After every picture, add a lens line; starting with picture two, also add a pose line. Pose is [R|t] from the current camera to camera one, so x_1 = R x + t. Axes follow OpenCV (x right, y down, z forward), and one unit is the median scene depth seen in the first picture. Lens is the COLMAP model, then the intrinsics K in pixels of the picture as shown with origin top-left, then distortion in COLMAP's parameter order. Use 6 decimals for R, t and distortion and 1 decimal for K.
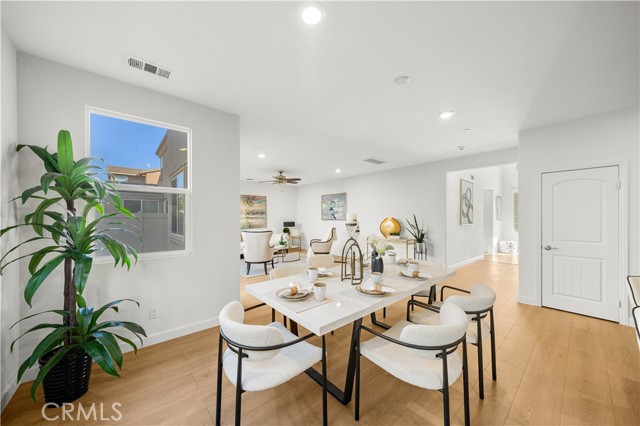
lens RADIAL K [[243.6, 0, 321.3], [0, 243.6, 213.0], [0, 0, 1]] dist [0.000774, 0.000001]
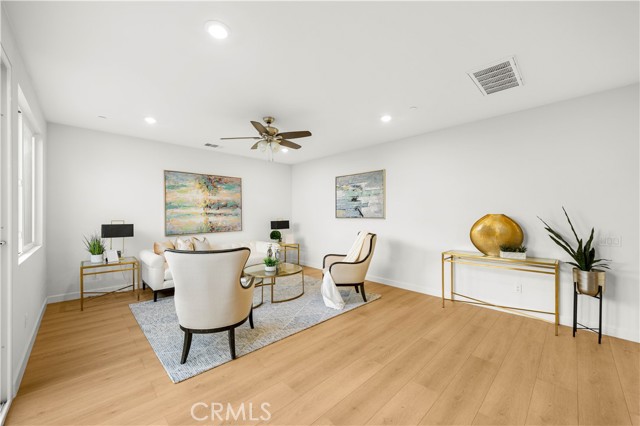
lens RADIAL K [[245.7, 0, 319.1], [0, 245.7, 215.3], [0, 0, 1]] dist [0.001664, 0.000045]
pose [[0.998130, 0.001364, 0.061104, -0.079548], [-0.002698, 0.999760, 0.021747, 0.009547], [-0.061060, -0.021871, 0.997894, 0.422077]]
